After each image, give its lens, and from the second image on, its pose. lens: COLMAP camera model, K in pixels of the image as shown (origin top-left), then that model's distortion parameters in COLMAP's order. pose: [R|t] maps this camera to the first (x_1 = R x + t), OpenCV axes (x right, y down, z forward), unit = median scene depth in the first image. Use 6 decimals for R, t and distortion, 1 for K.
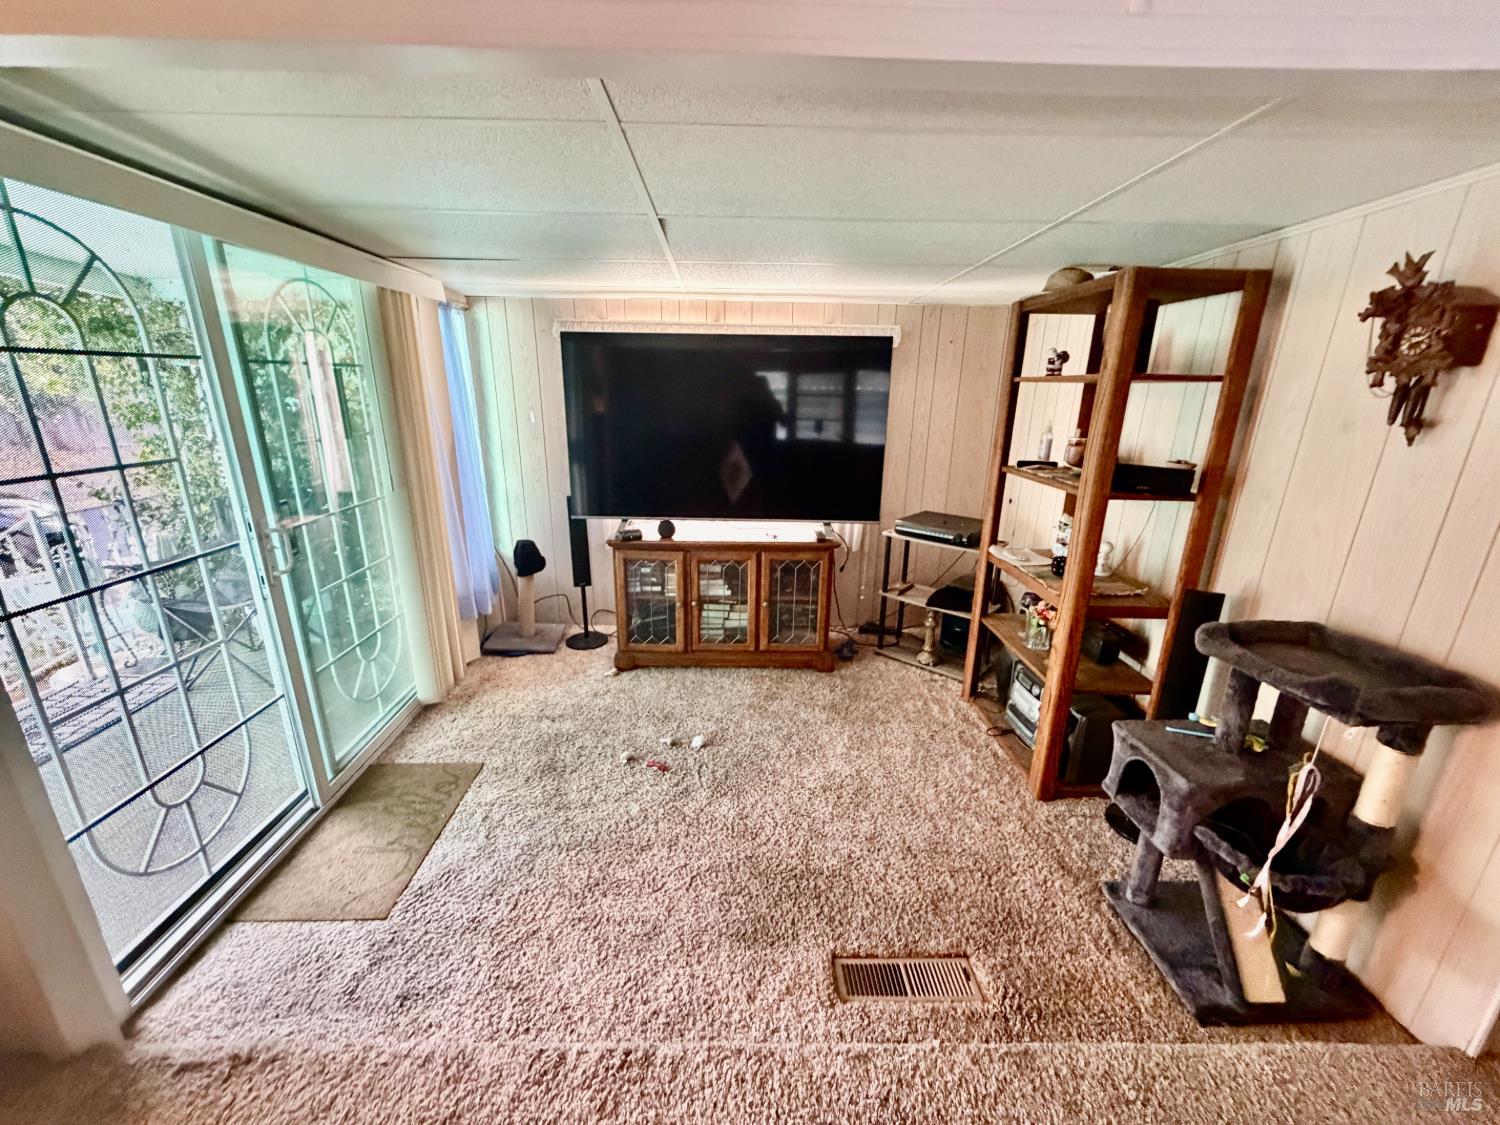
lens RADIAL K [[597.0, 0, 747.2], [0, 597.0, 562.9], [0, 0, 1]] dist [0.003346, -0.000040]
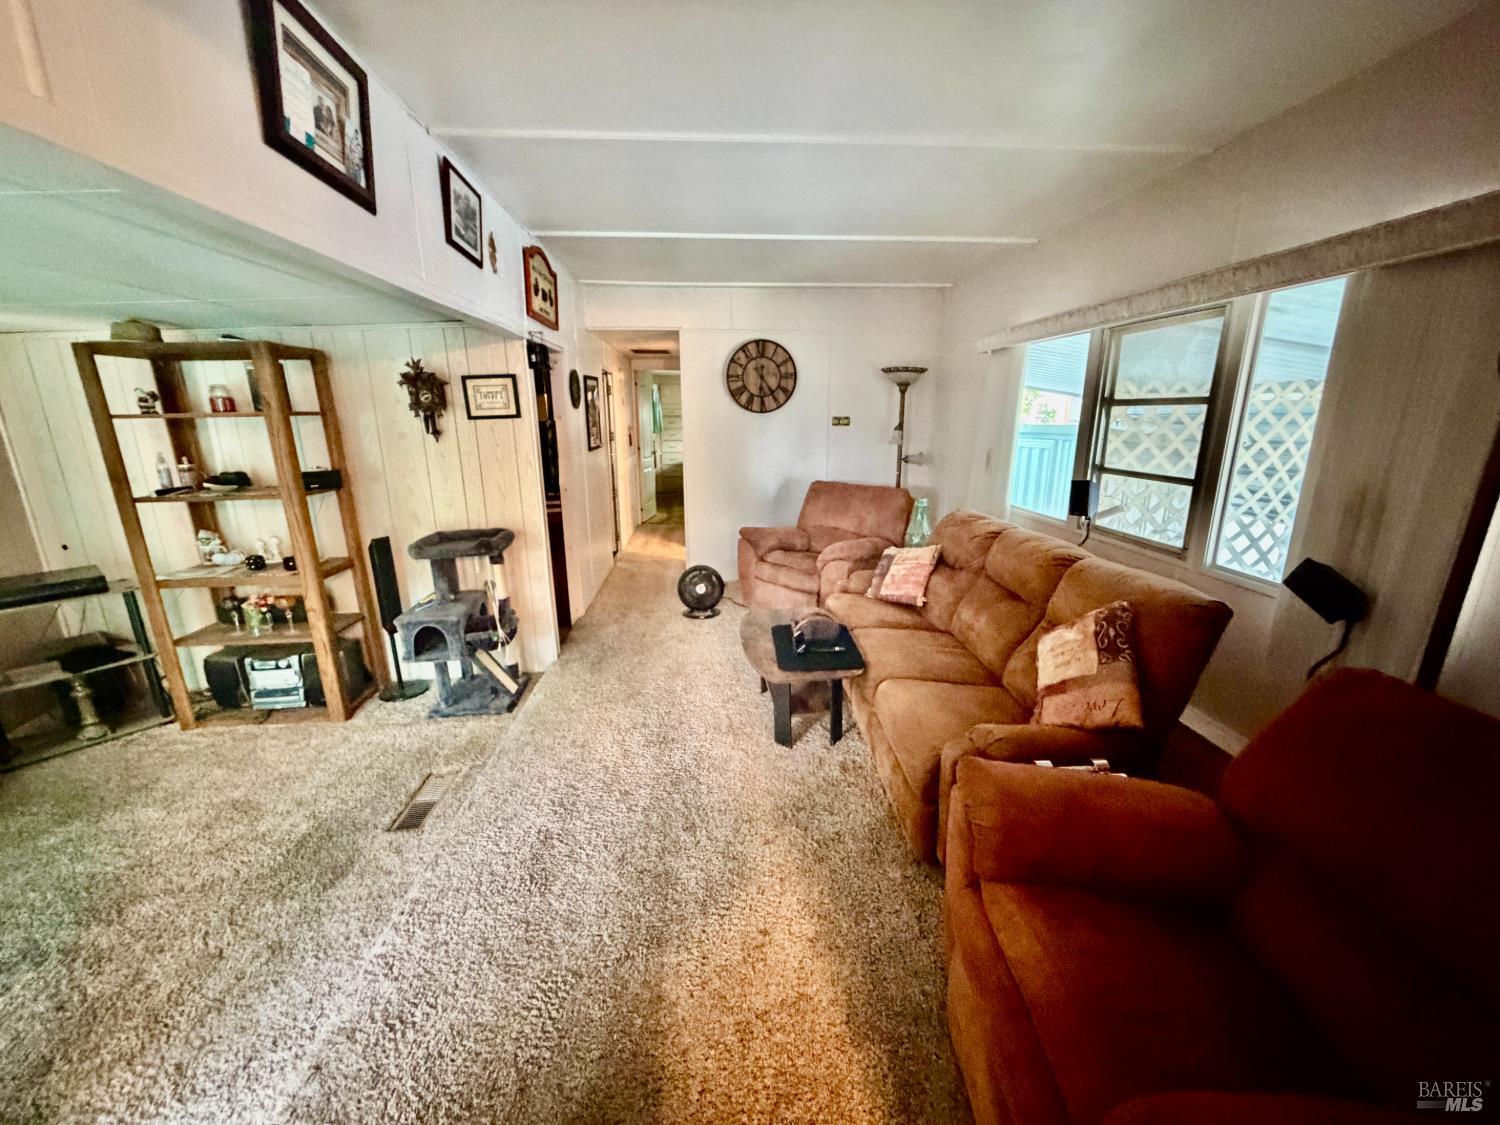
lens RADIAL K [[597.0, 0, 747.2], [0, 597.0, 562.9], [0, 0, 1]] dist [0.003346, -0.000040]
pose [[-0.056820, -0.262616, 0.963226, -1.067599], [0.299401, 0.915898, 0.267375, -0.030328], [-0.952434, 0.303583, 0.026586, -0.016249]]
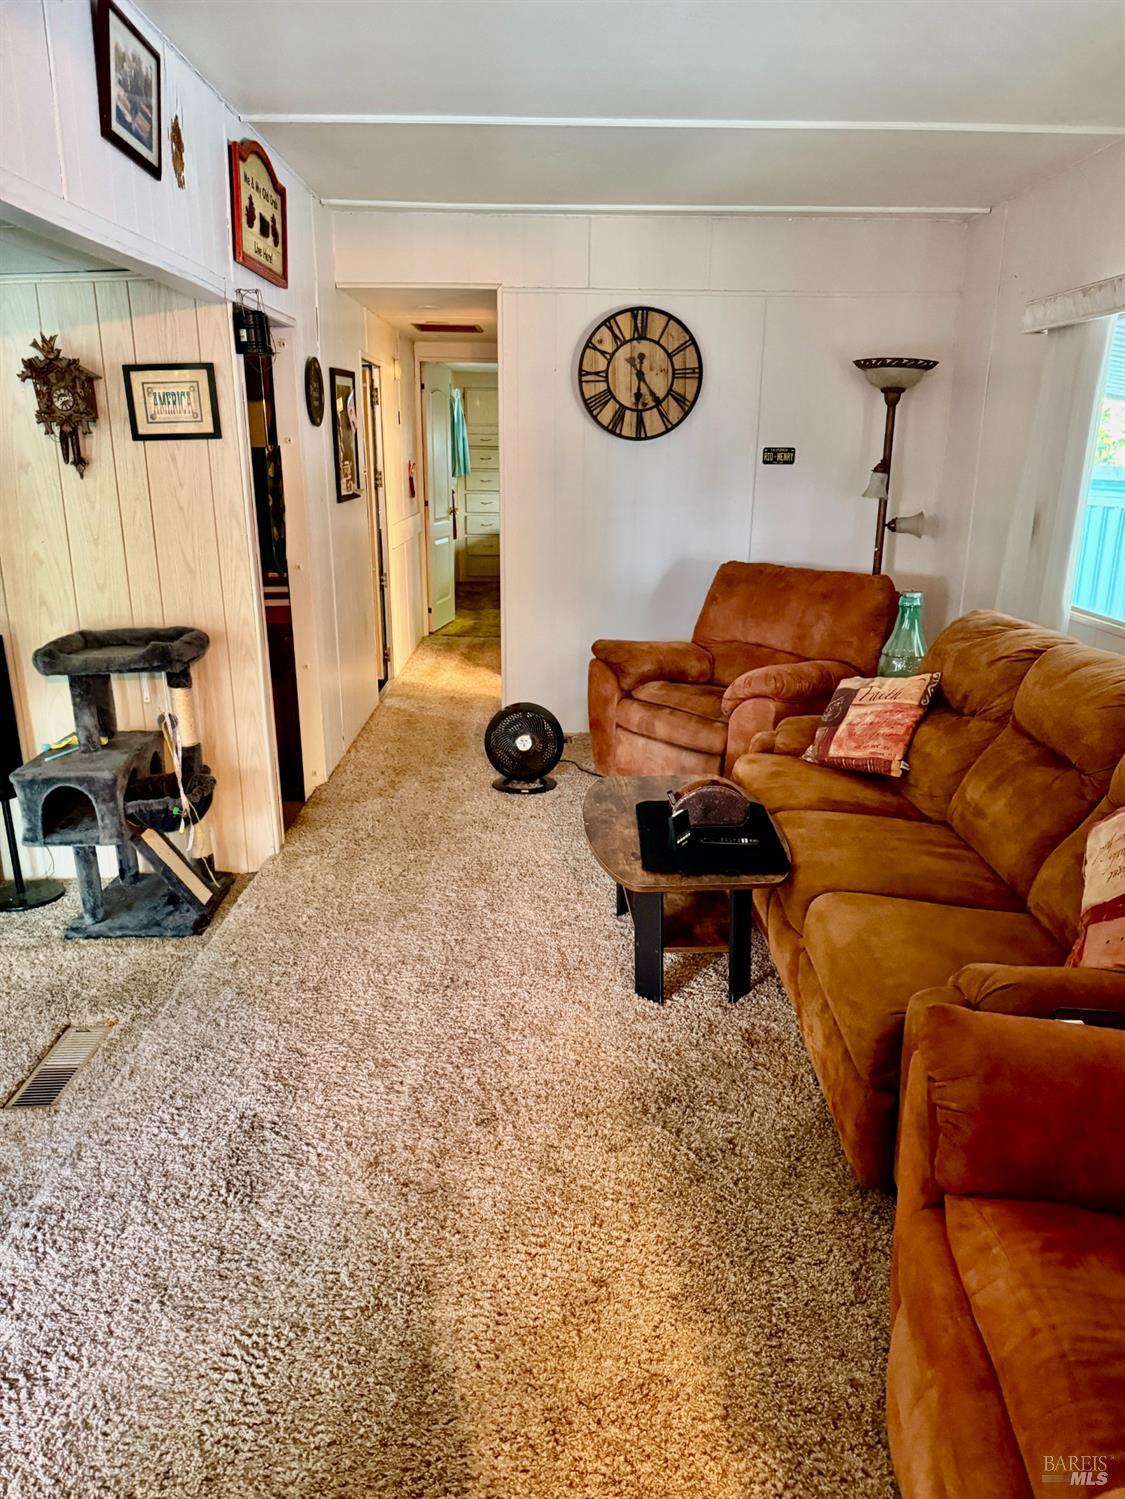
lens RADIAL K [[1049.6, 0, 562.5], [0, 1049.6, 749.5], [0, 0, 1]] dist [0.053539, -0.074347]
pose [[-0.003770, -0.299278, 0.954159, -1.140621], [0.289298, 0.913038, 0.287523, -0.013681], [-0.957232, 0.277120, 0.083138, -0.034331]]
